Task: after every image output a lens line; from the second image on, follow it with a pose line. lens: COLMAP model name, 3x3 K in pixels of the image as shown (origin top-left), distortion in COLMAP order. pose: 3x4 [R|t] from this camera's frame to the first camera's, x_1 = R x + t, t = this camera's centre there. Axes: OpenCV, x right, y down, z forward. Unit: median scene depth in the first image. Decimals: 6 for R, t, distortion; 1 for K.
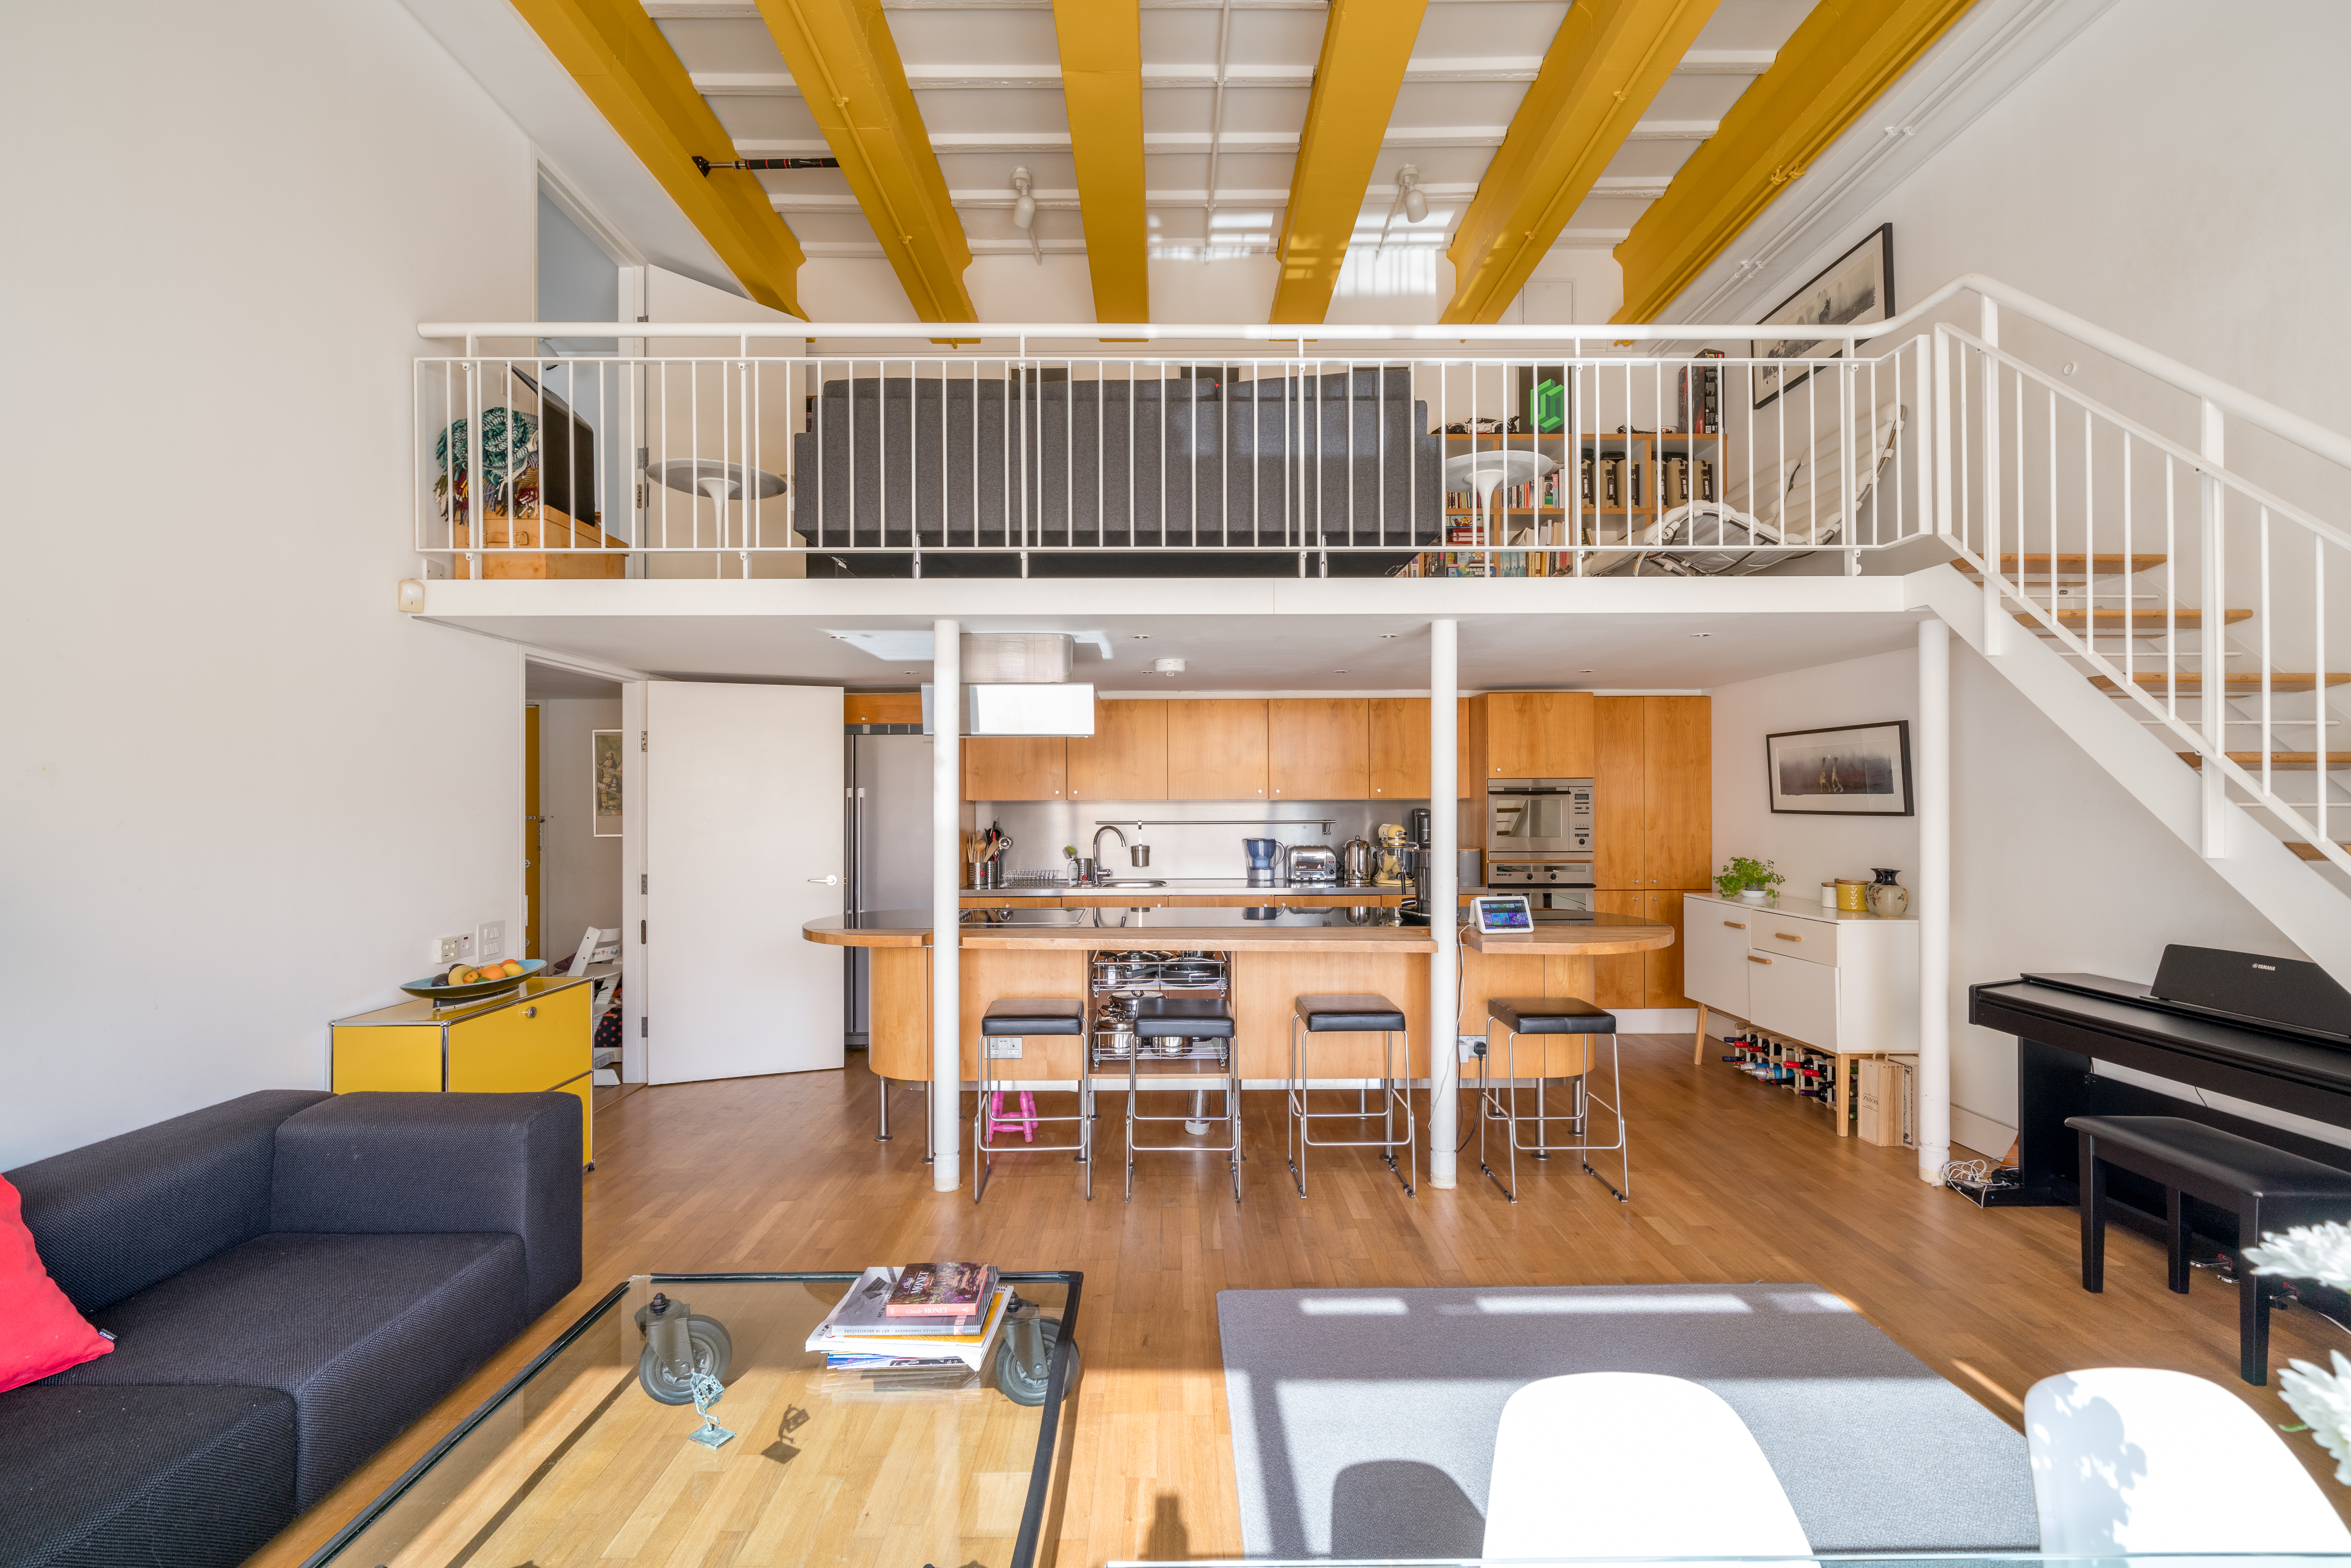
lens RADIAL K [[985.2, 0, 1175.5], [0, 985.2, 784.0], [0, 0, 1]] dist [-0.000779, -0.000360]
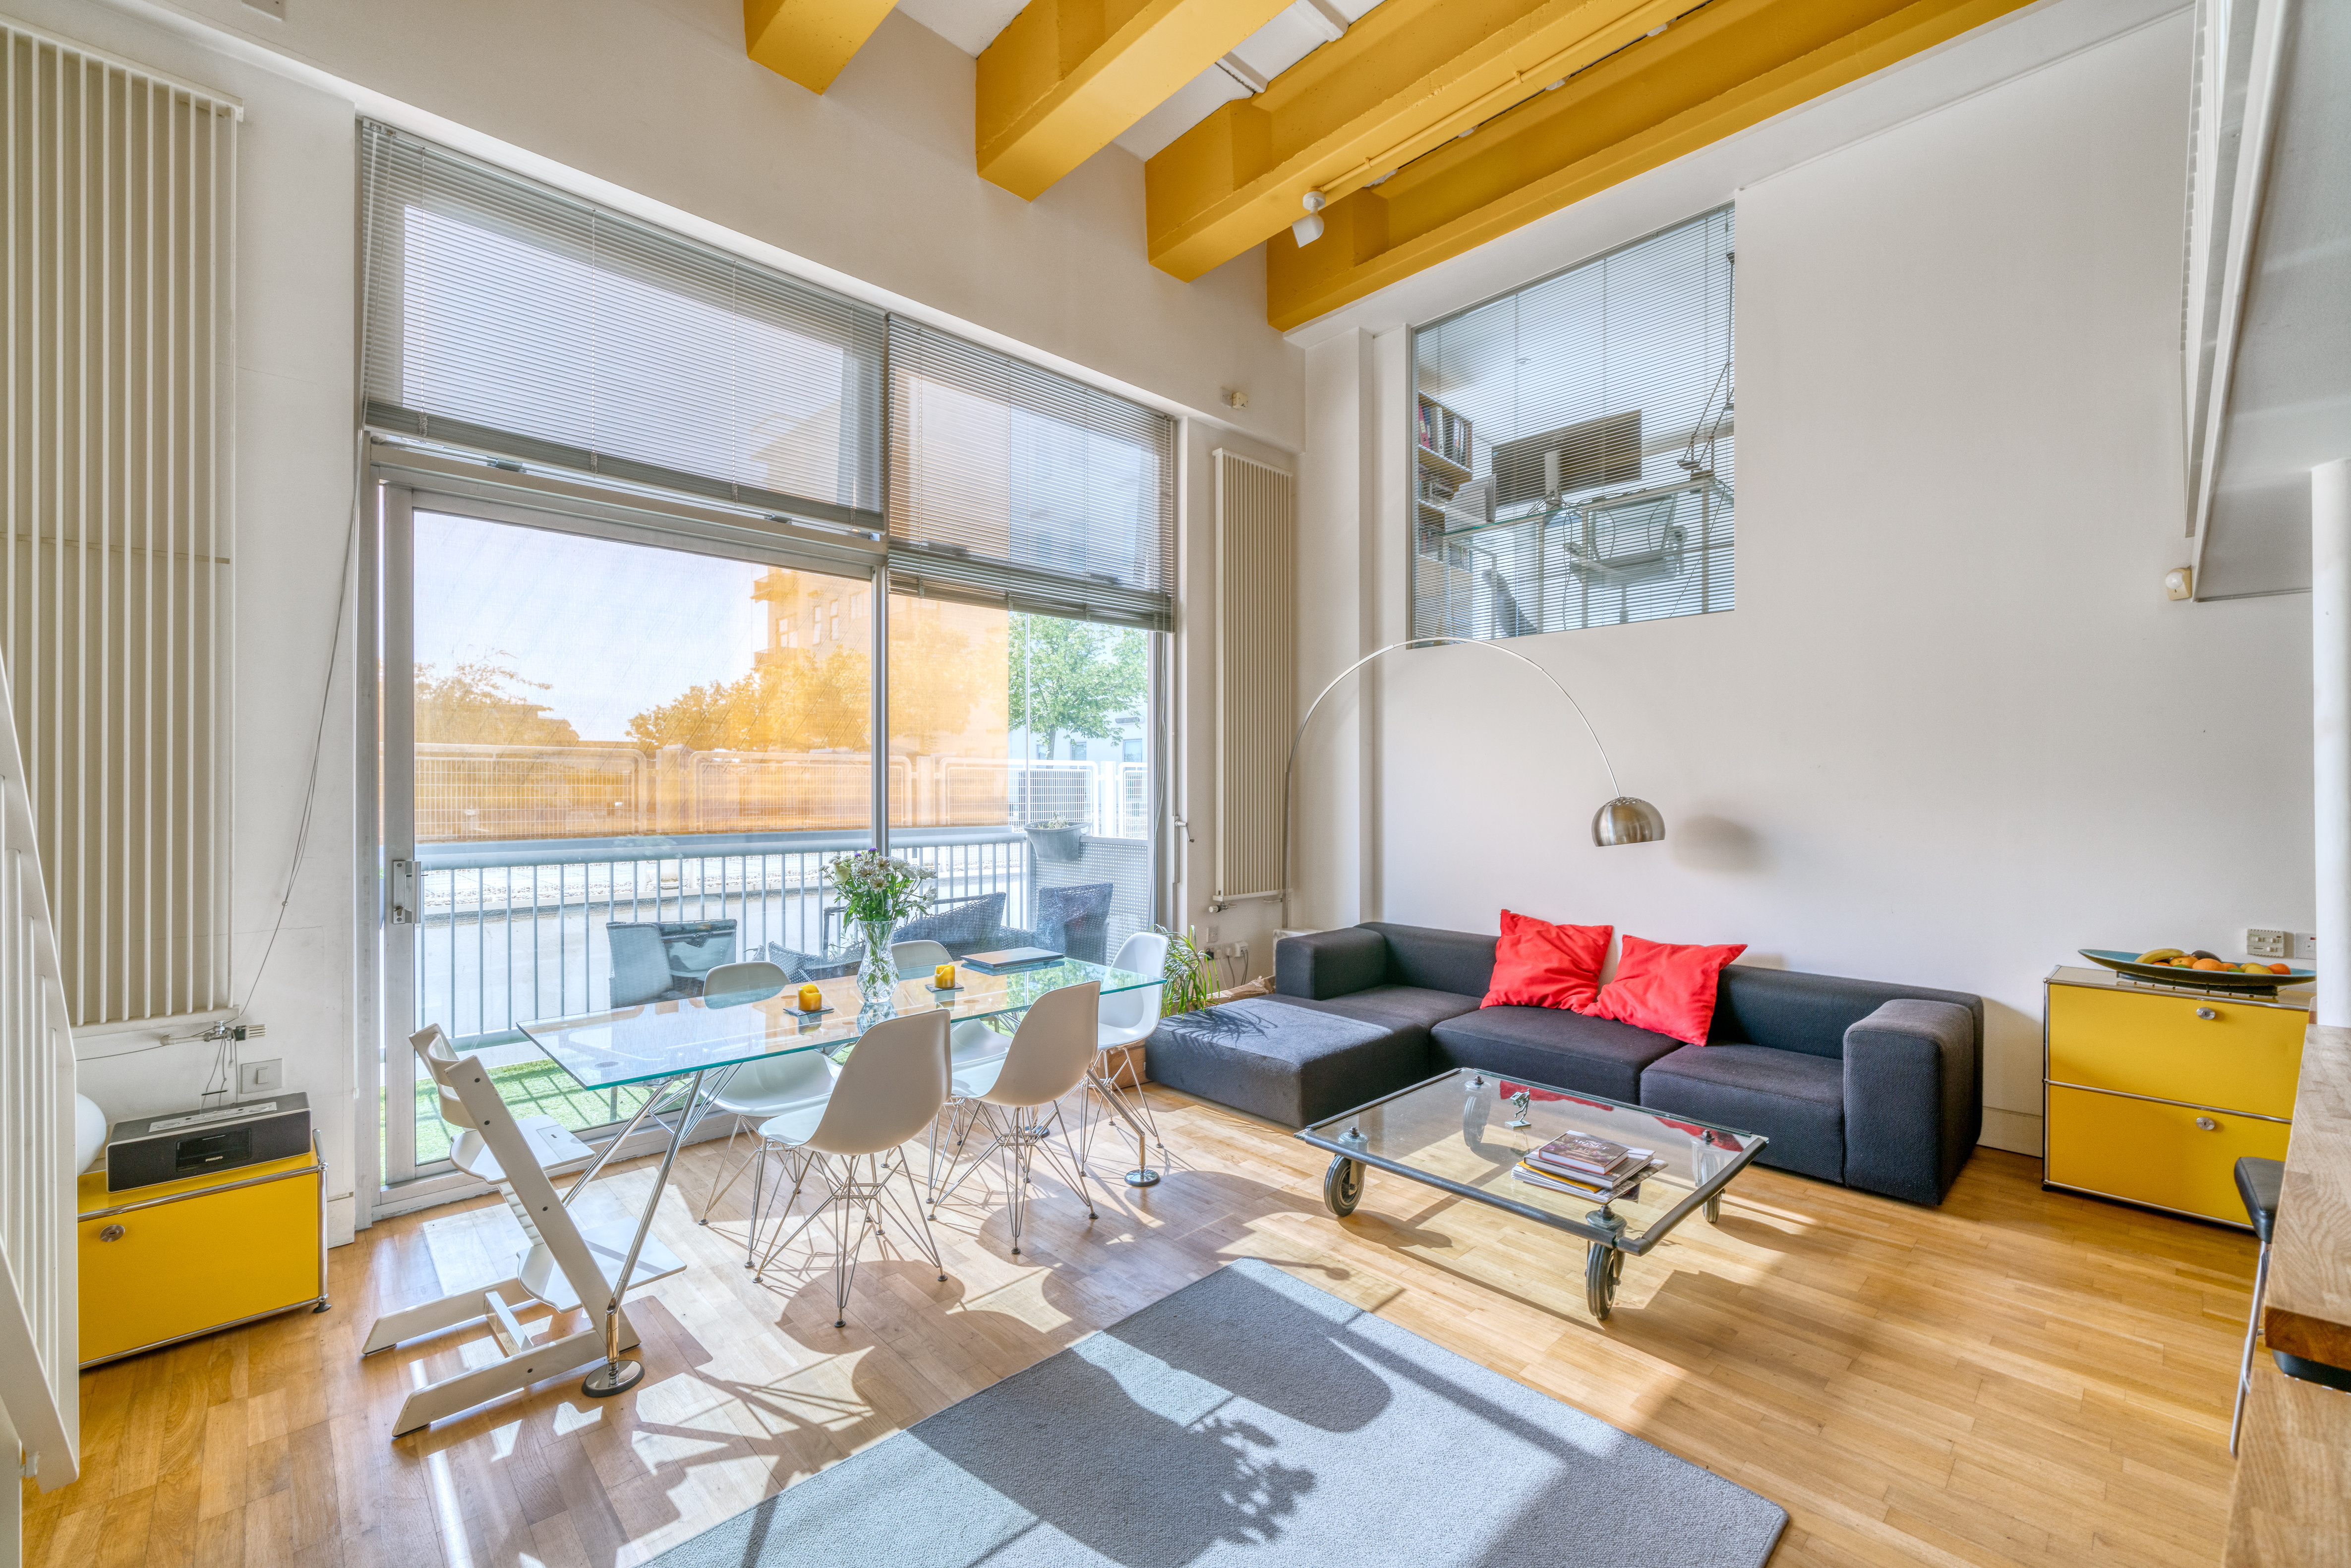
lens RADIAL K [[949.2, 0, 1175.5], [0, 949.2, 784.0], [0, 0, 1]] dist [0.008760, 0.000644]
pose [[-0.728099, -0.010012, -0.685399, 0.634981], [0.007348, 0.999722, -0.022408, 0.033474], [0.685432, -0.021352, -0.727823, 0.983657]]
